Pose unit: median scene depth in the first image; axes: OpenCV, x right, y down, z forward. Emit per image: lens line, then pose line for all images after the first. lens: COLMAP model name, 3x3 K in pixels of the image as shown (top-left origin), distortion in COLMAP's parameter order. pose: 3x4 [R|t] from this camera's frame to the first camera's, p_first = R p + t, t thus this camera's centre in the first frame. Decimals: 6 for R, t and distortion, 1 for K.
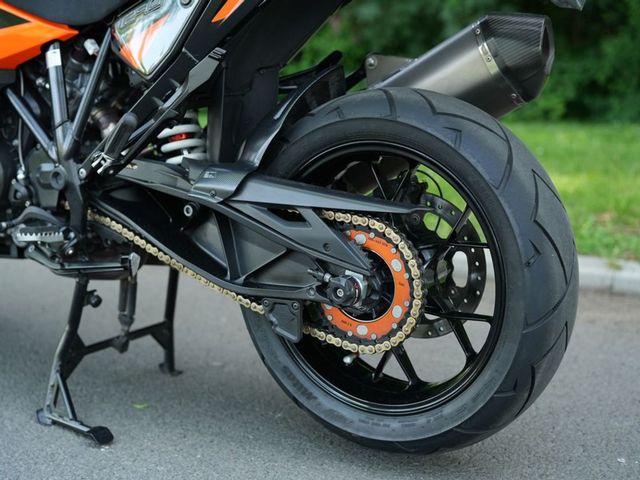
lens RADIAL K [[991.3, 0, 321.3], [0, 991.3, 242.6], [0, 0, 1]] dist [-0.065013, 0.837981]
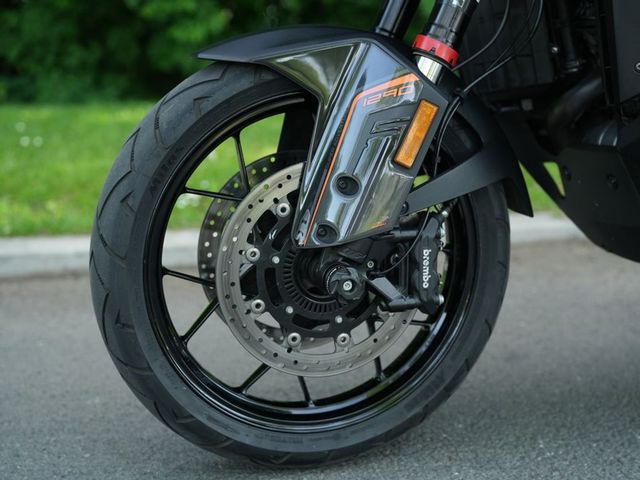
lens RADIAL K [[991.3, 0, 321.3], [0, 991.3, 242.6], [0, 0, 1]] dist [-0.065013, 0.837981]
pose [[0.632676, -0.140010, 0.761655, -1.323683], [0.131743, 0.988644, 0.072302, -0.120297], [-0.763129, 0.054599, 0.643936, 0.900709]]
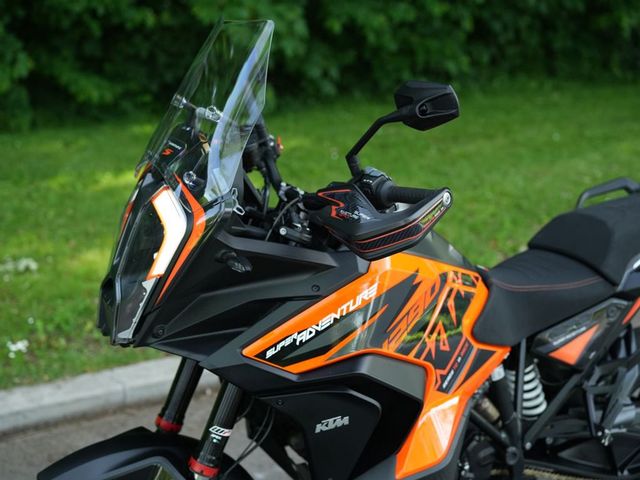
lens RADIAL K [[991.3, 0, 321.3], [0, 991.3, 242.6], [0, 0, 1]] dist [-0.065013, 0.837981]
pose [[0.480007, -0.239294, 0.843998, -1.532945], [0.142913, 0.970556, 0.193897, -0.677643], [-0.865546, 0.027547, 0.500072, 0.593981]]
